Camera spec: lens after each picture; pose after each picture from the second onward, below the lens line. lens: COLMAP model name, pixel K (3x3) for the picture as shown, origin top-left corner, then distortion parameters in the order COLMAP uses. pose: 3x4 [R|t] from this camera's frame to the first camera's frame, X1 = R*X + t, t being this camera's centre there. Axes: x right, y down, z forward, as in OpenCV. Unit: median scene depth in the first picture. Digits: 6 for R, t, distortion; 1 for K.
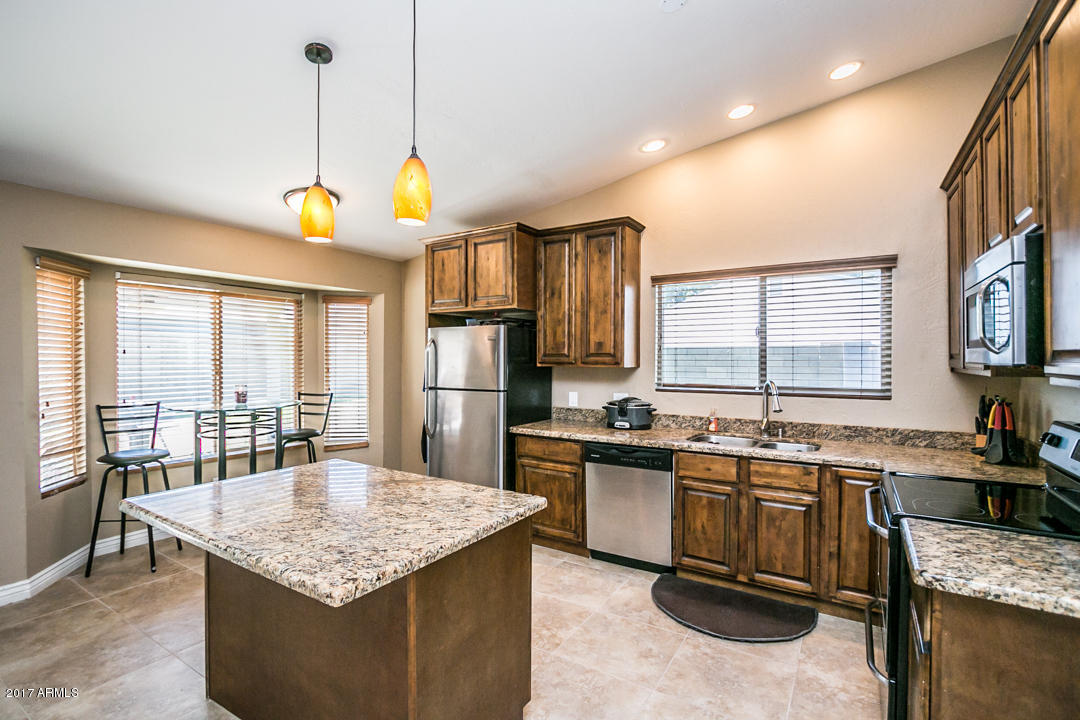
lens RADIAL K [[504.8, 0, 525.8], [0, 504.8, 356.5], [0, 0, 1]] dist [-0.018174, 0.003154]
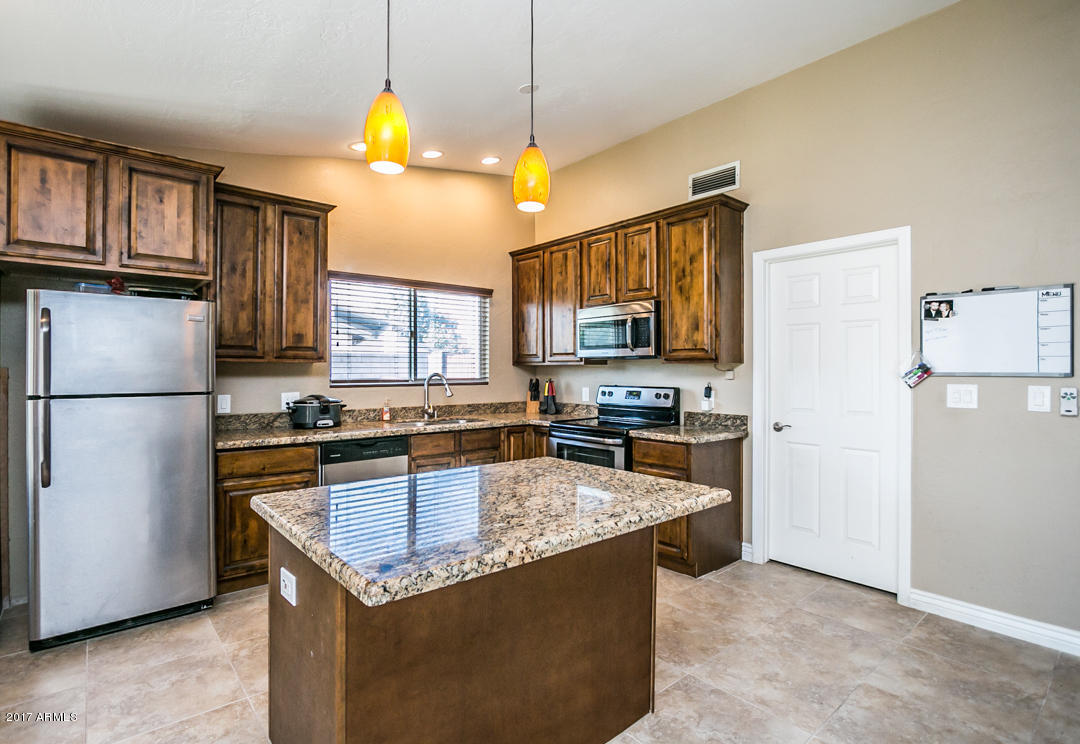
lens RADIAL K [[533.3, 0, 521.8], [0, 533.3, 367.6], [0, 0, 1]] dist [-0.017309, 0.001112]
pose [[0.295067, 0.004499, 0.955466, -0.644309], [-0.001460, 0.999990, -0.004258, 0.034632], [-0.955475, -0.000139, 0.295071, 0.349539]]
